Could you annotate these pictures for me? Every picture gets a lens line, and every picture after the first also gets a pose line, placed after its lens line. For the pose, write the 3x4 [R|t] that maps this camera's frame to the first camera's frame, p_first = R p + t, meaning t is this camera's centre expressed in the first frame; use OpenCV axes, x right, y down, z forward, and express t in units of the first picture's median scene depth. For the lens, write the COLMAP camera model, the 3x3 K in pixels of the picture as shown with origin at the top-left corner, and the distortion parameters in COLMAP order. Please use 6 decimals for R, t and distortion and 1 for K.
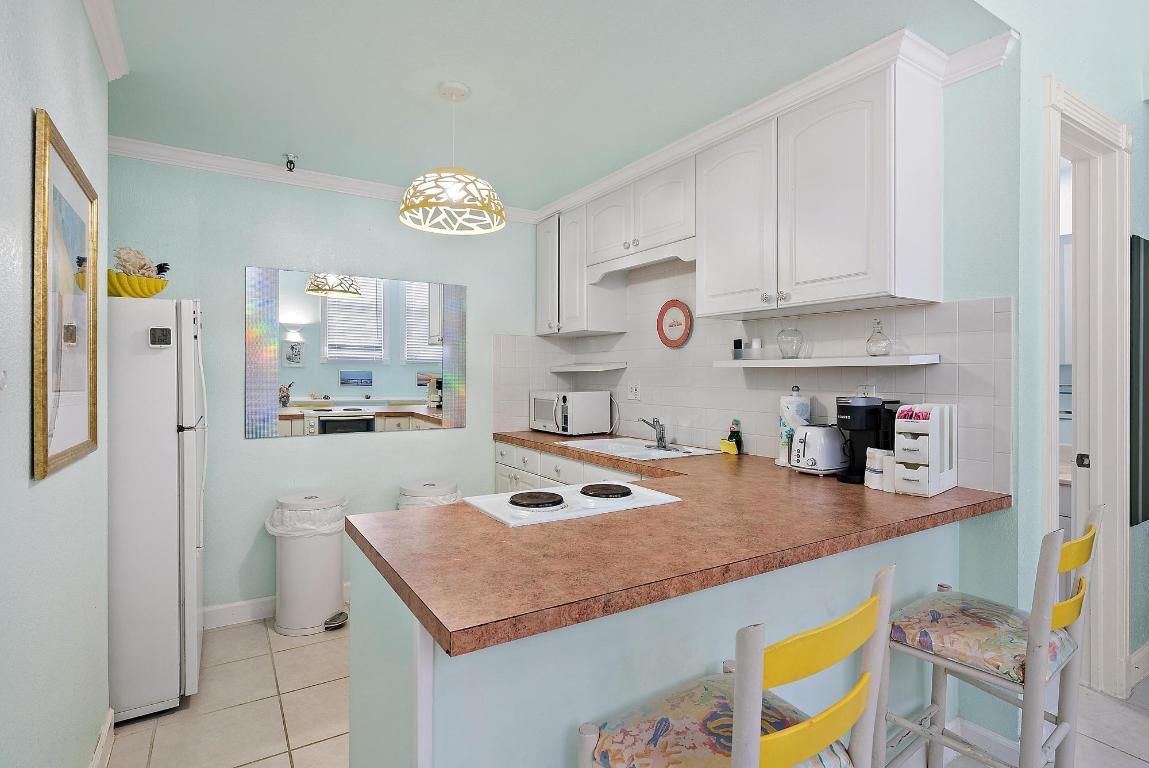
lens RADIAL K [[572.7, 0, 574.6], [0, 572.7, 373.9], [0, 0, 1]] dist [0.002446, 0.000467]
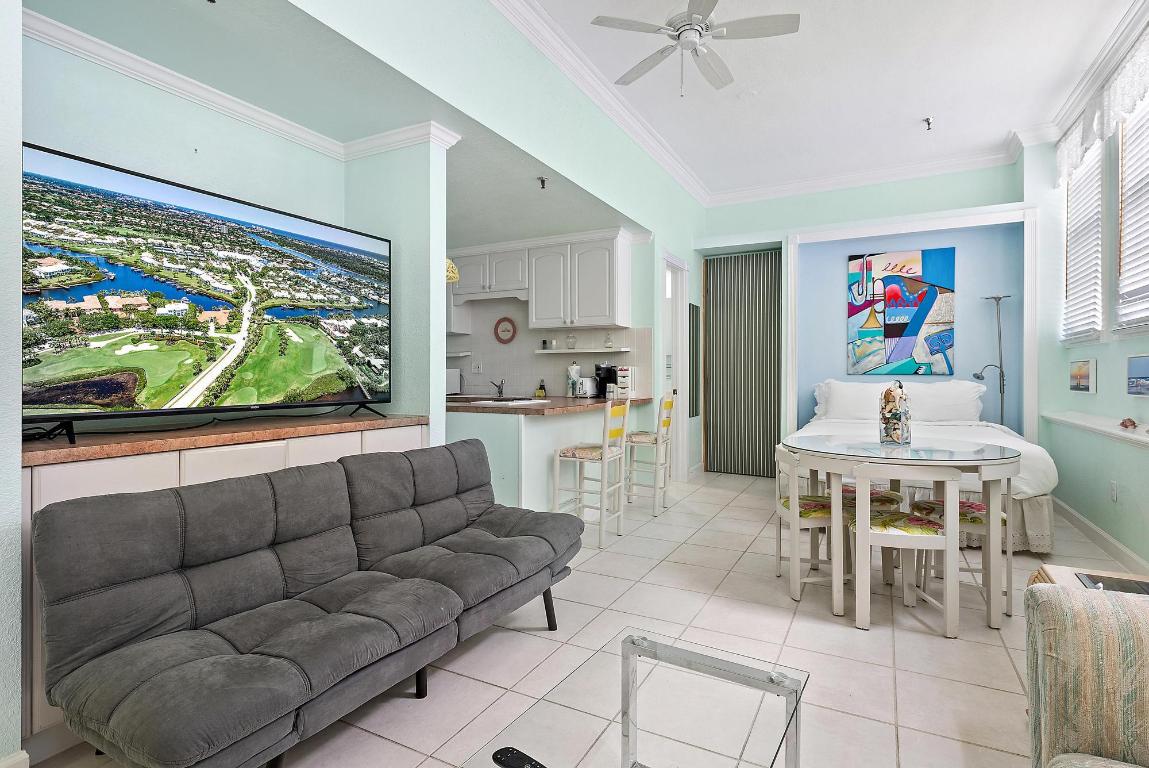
lens RADIAL K [[572.7, 0, 574.6], [0, 572.7, 373.9], [0, 0, 1]] dist [0.002446, 0.000467]
pose [[0.861041, -0.004301, 0.508518, -0.818099], [0.004885, 0.999988, 0.000188, 0.076203], [-0.508513, 0.002322, 0.861051, -1.008175]]
